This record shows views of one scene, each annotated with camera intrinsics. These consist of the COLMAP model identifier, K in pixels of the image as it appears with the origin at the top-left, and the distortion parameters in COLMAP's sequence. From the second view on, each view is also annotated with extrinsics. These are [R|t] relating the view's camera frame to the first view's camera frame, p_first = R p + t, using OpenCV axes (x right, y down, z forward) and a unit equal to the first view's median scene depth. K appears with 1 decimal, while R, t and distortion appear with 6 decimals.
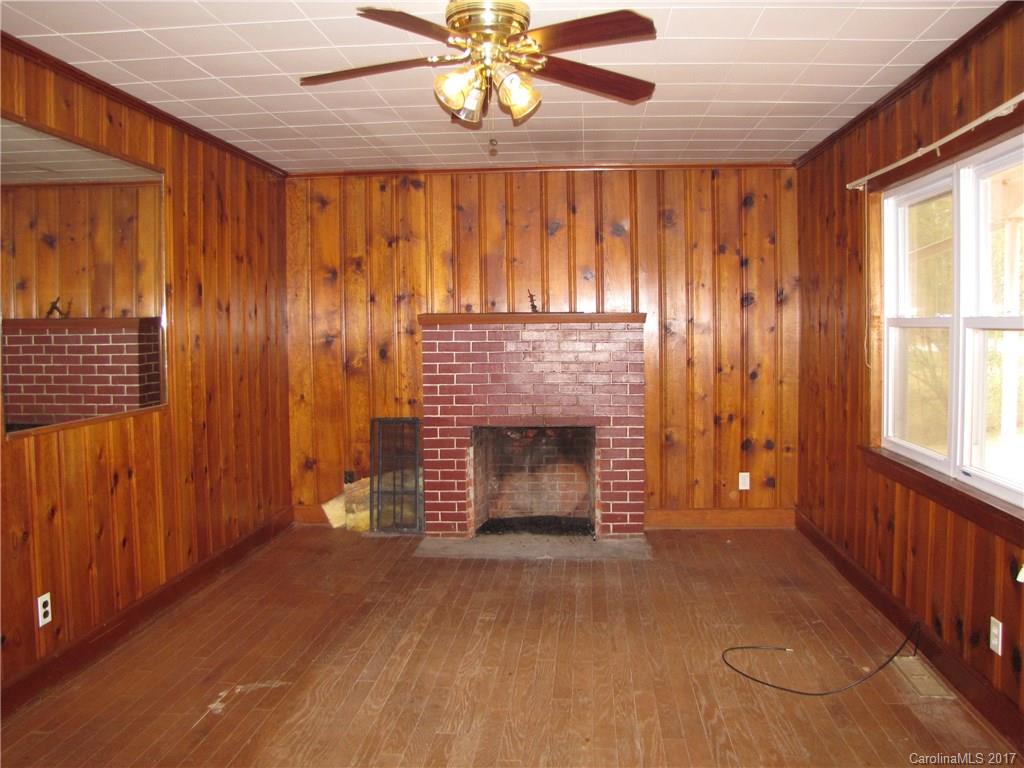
lens RADIAL K [[858.9, 0, 512.3], [0, 858.9, 379.8], [0, 0, 1]] dist [-0.142626, -0.001712]
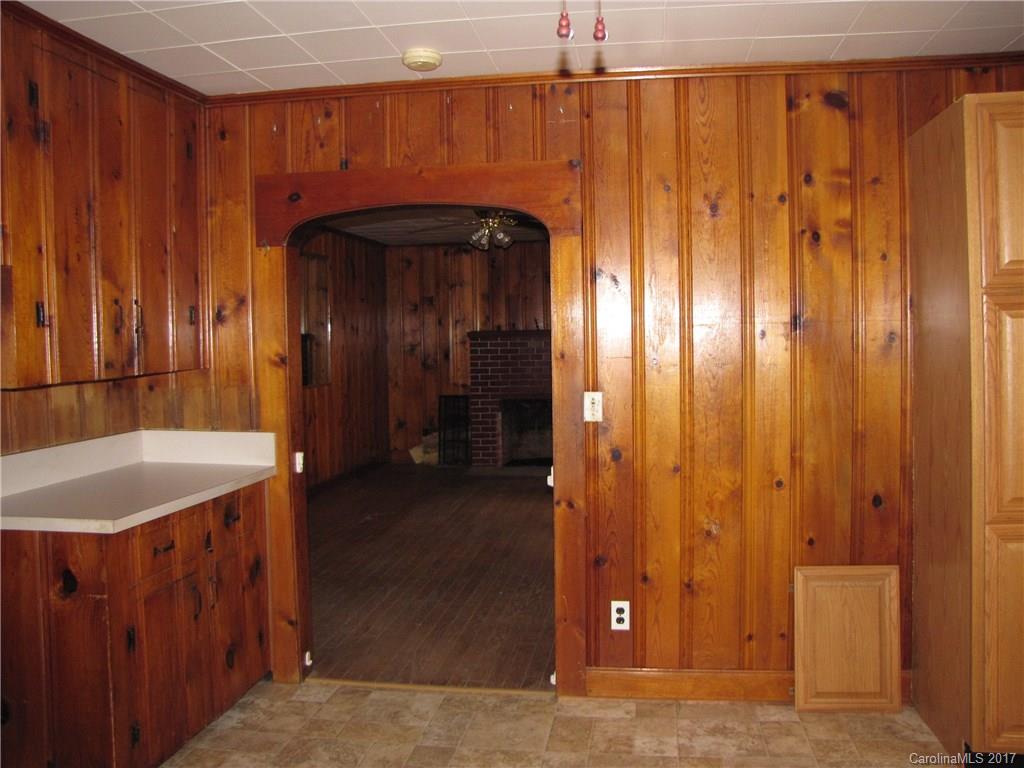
lens RADIAL K [[858.9, 0, 512.5], [0, 858.9, 385.1], [0, 0, 1]] dist [-0.142626, -0.001712]
pose [[0.997324, -0.003066, -0.073039, 0.093979], [0.002912, 0.999993, -0.002215, 0.029172], [0.073046, 0.001996, 0.997327, -0.621395]]
